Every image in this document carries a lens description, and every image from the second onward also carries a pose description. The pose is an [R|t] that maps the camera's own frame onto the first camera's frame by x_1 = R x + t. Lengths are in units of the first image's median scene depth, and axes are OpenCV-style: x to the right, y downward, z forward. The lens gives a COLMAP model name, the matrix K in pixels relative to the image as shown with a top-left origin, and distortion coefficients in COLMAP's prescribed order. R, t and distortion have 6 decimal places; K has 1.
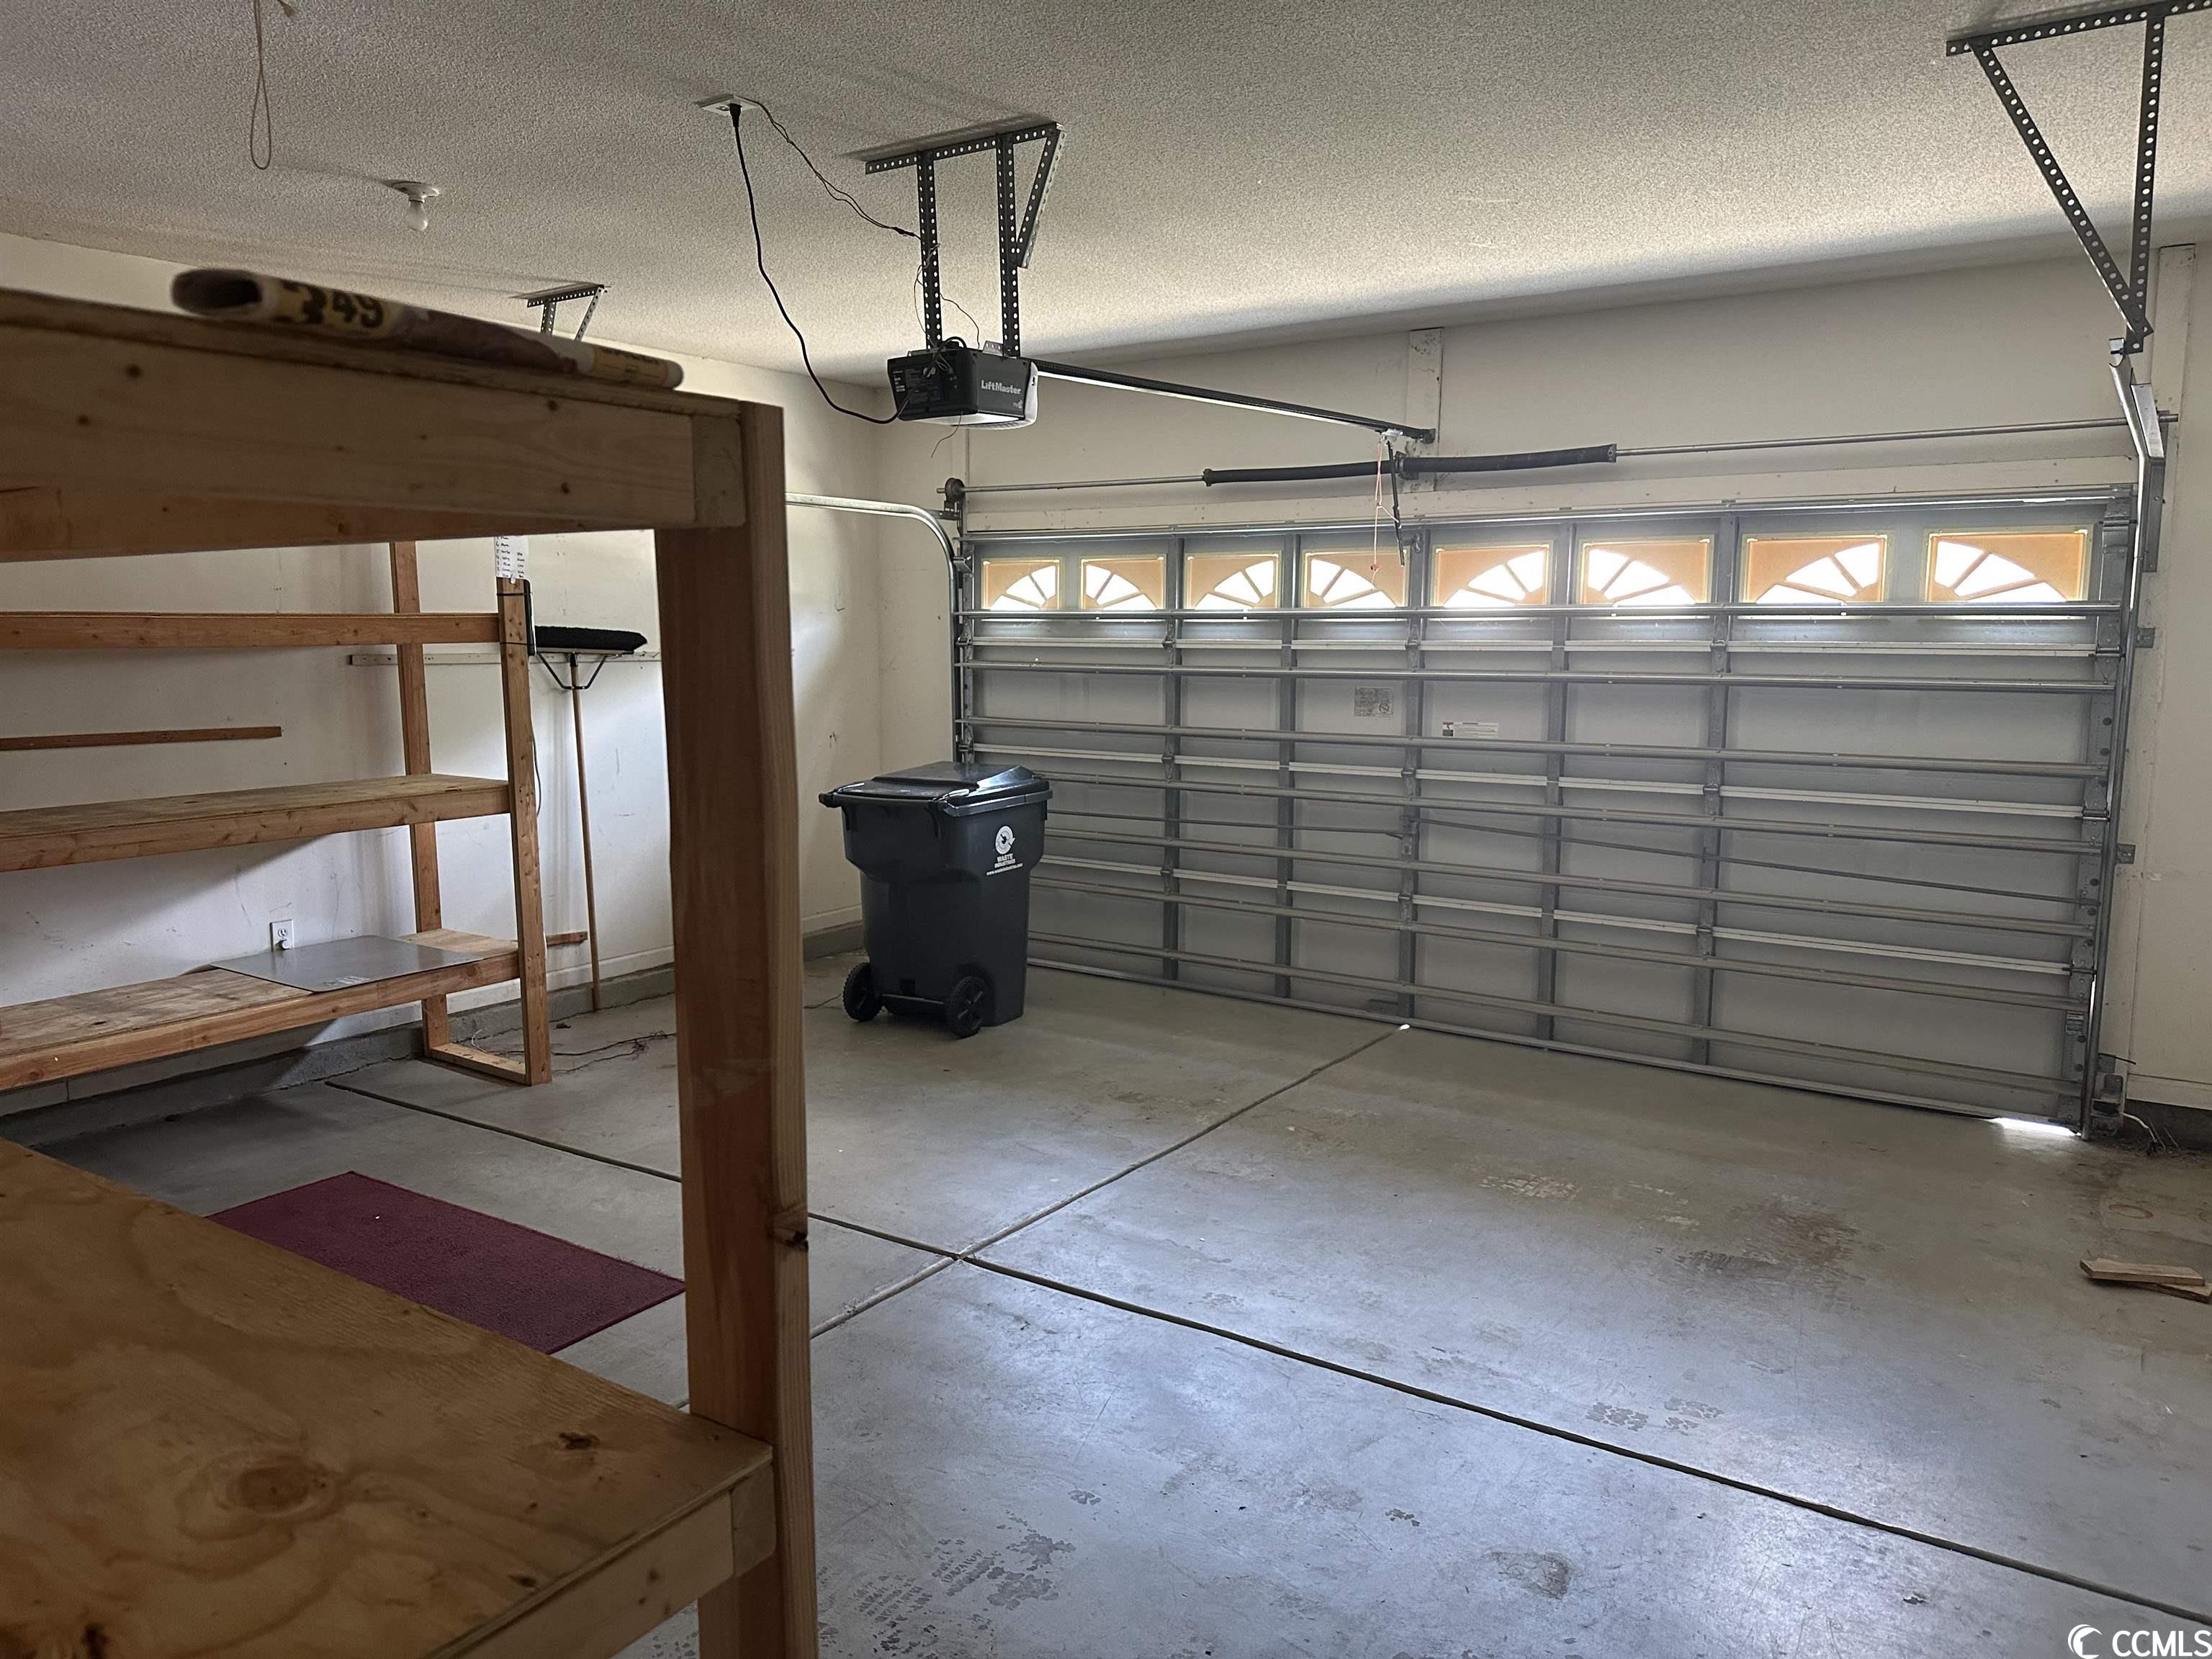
lens RADIAL K [[1545.7, 0, 1109.4], [0, 1545.7, 820.1], [0, 0, 1]] dist [0.037510, -0.048390]
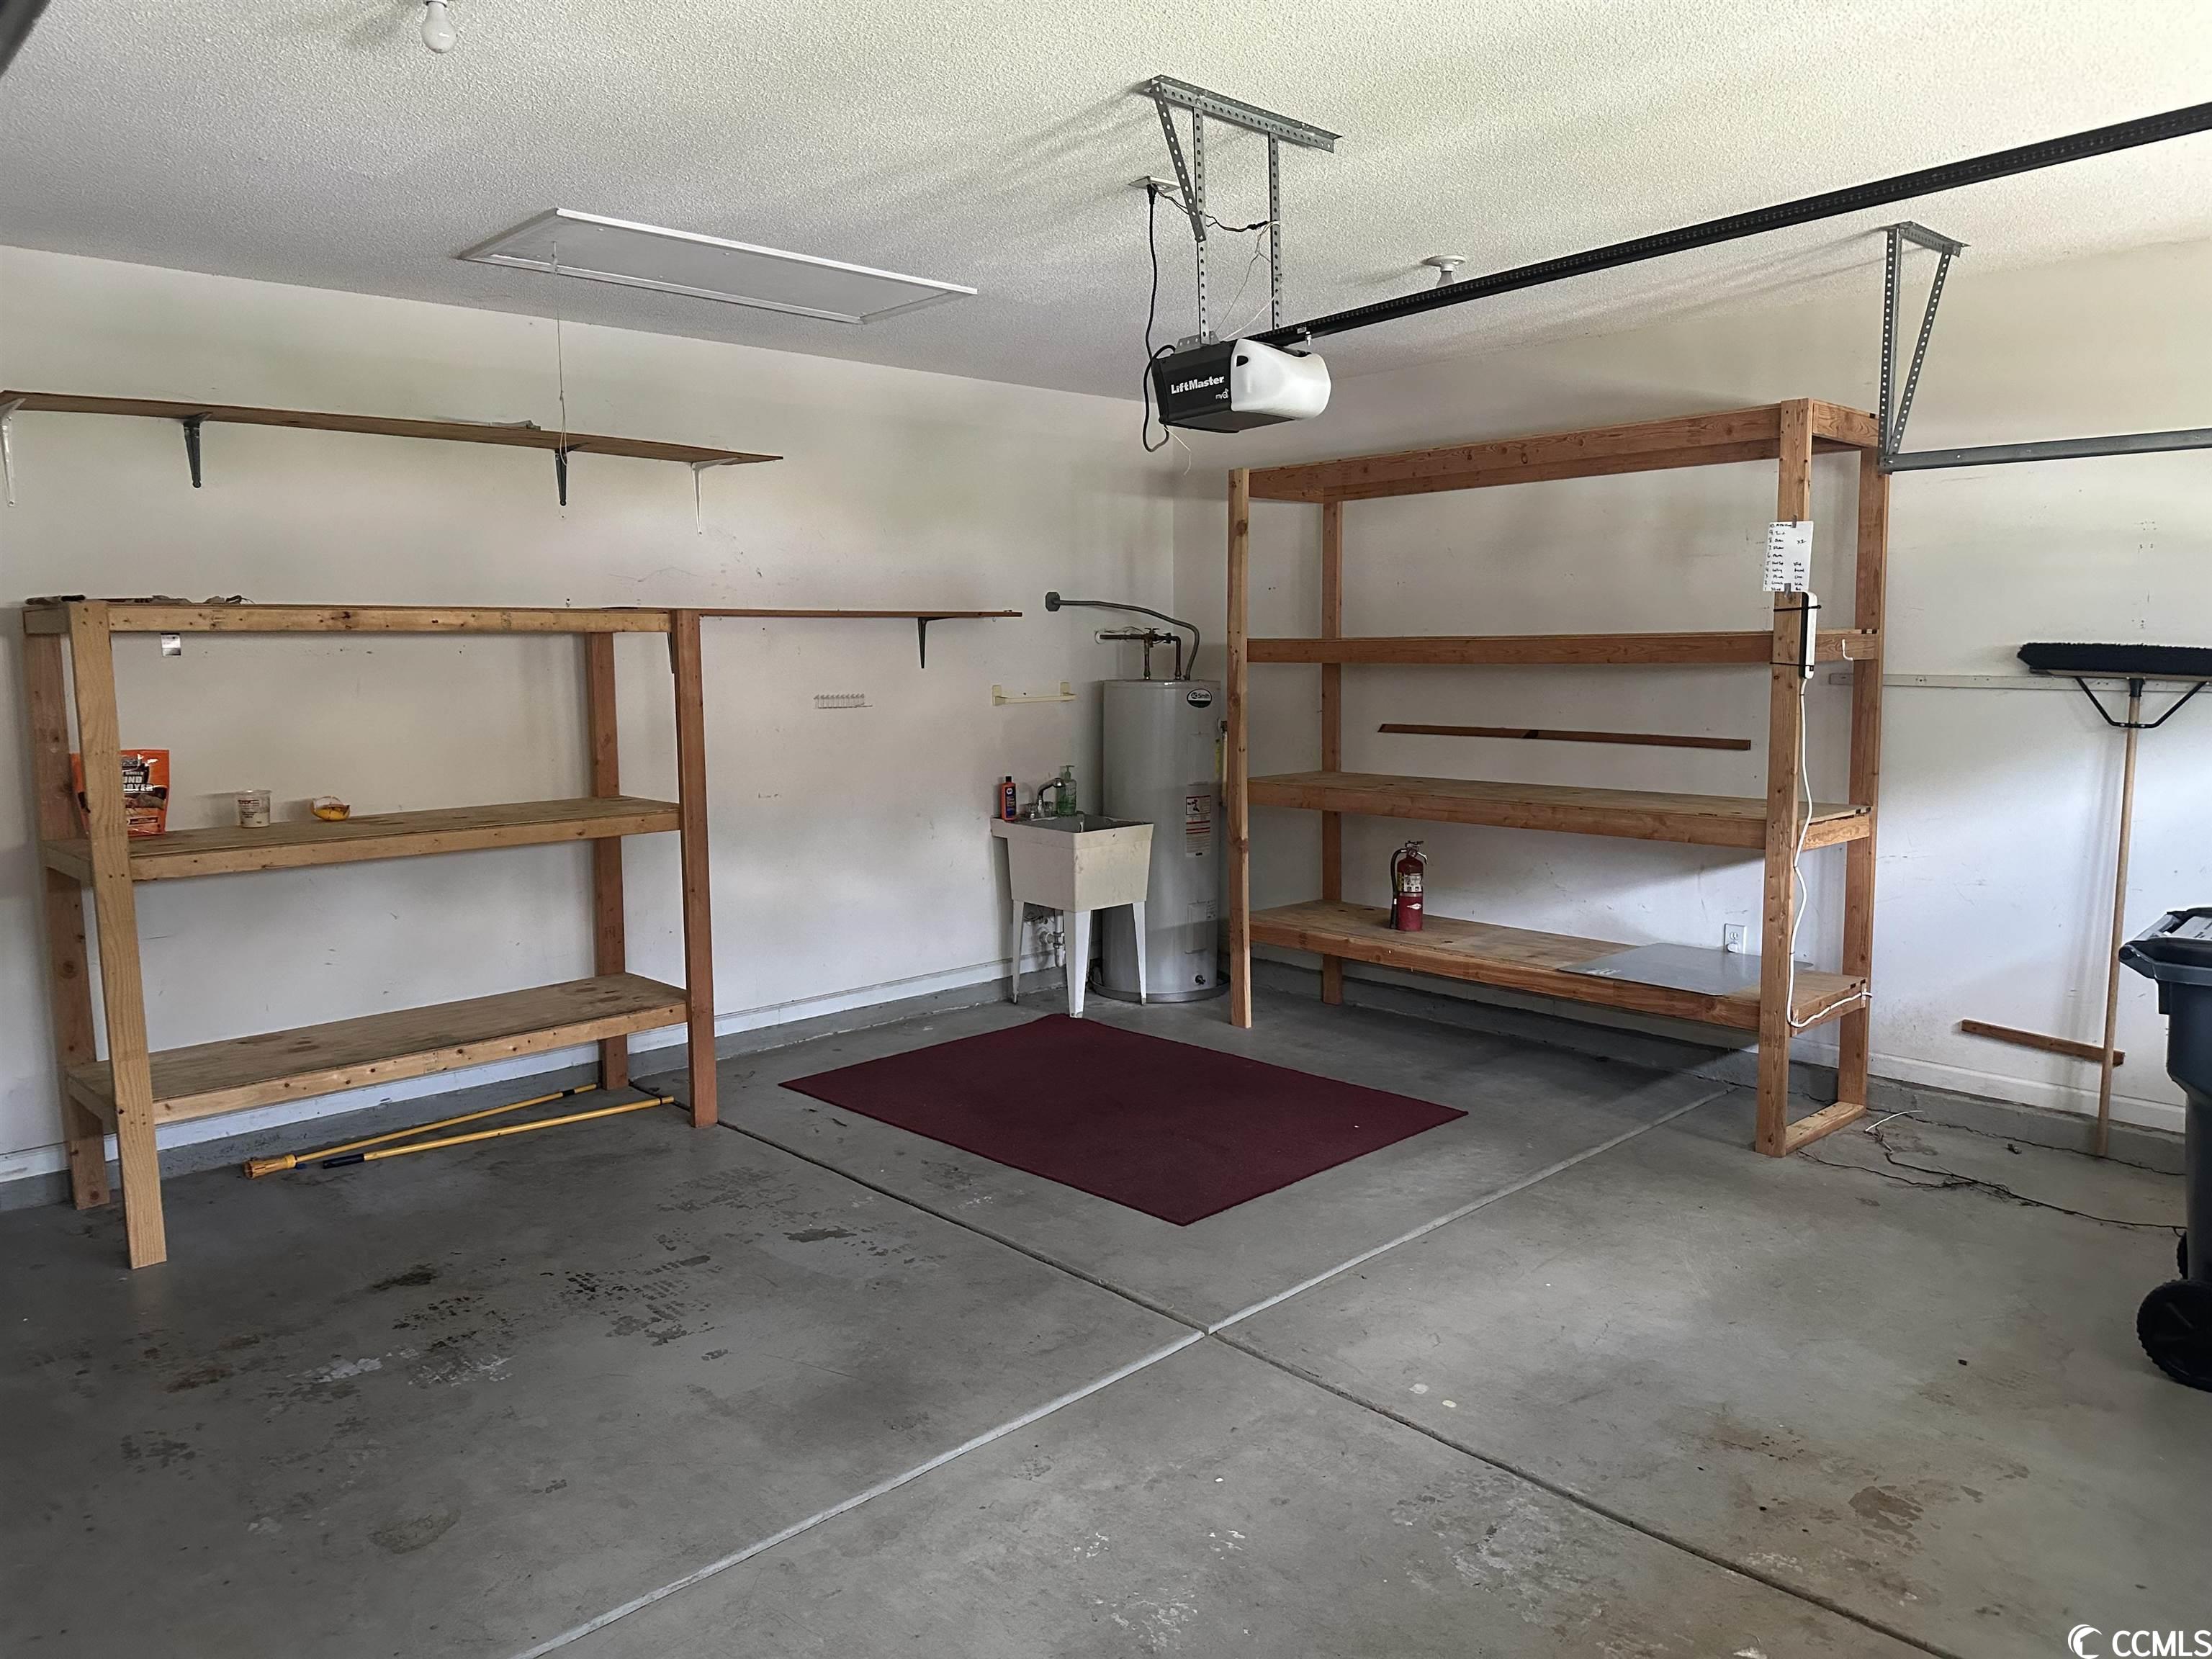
lens RADIAL K [[1545.7, 0, 1107.5], [0, 1545.7, 836.6], [0, 0, 1]] dist [0.037510, -0.048390]
pose [[-0.216088, 0.124003, -0.968468, 0.614514], [-0.114453, 0.981847, 0.151253, -0.112670], [0.969643, 0.143528, -0.197973, 0.856761]]
